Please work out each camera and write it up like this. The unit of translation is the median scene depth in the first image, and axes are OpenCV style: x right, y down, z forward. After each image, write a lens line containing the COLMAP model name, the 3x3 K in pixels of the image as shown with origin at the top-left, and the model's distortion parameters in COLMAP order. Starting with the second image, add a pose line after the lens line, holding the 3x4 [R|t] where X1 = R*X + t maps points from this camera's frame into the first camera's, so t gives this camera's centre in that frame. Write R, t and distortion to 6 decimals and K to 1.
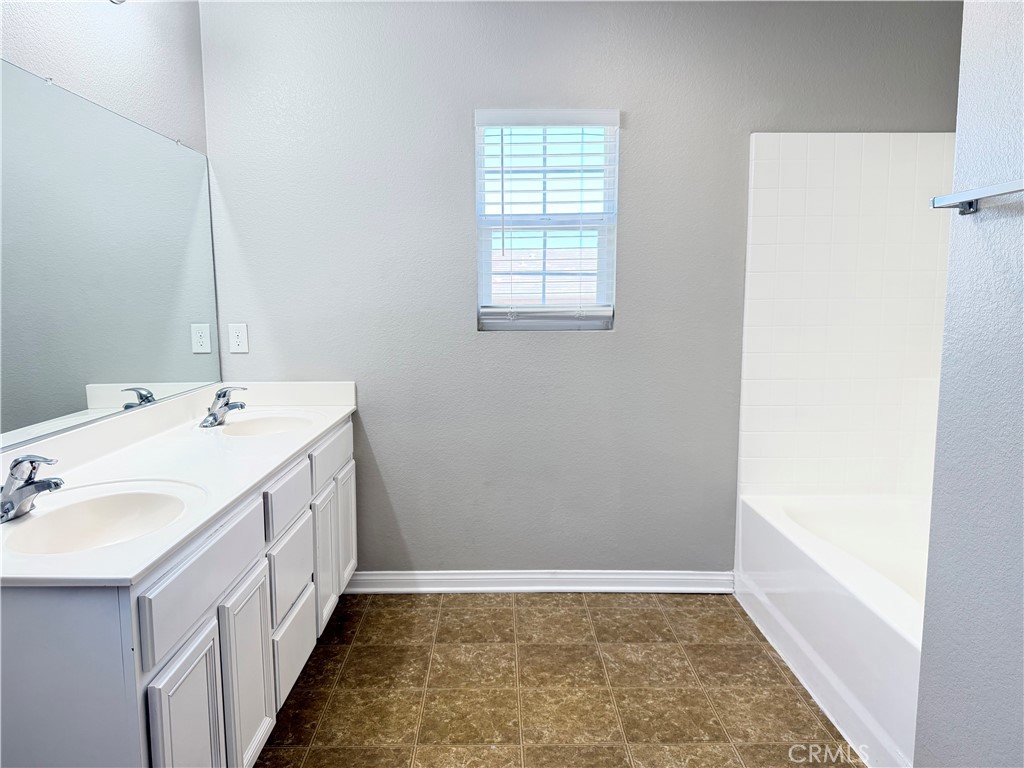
lens RADIAL K [[717.1, 0, 484.9], [0, 717.1, 391.9], [0, 0, 1]] dist [0.069807, -0.075077]
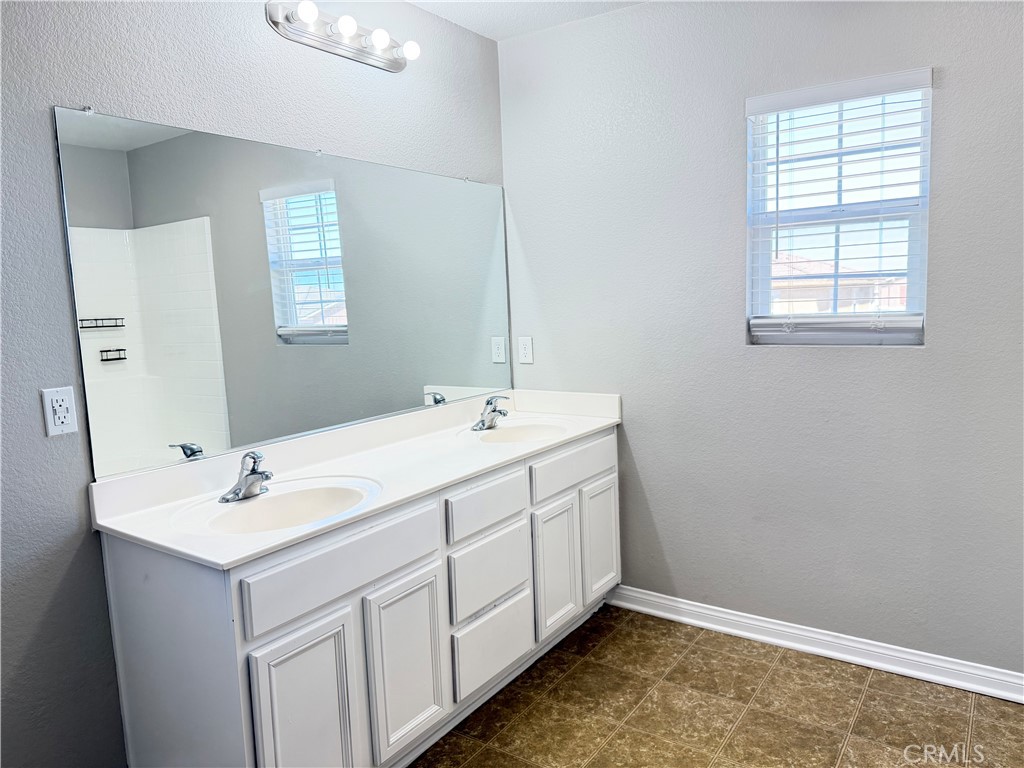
lens RADIAL K [[717.1, 0, 507.4], [0, 717.1, 387.5], [0, 0, 1]] dist [0.069807, -0.075077]
pose [[0.830848, 0.044200, -0.554741, 0.245204], [-0.040699, 0.998998, 0.018641, -0.037337], [0.555009, 0.007090, 0.831814, 0.092101]]
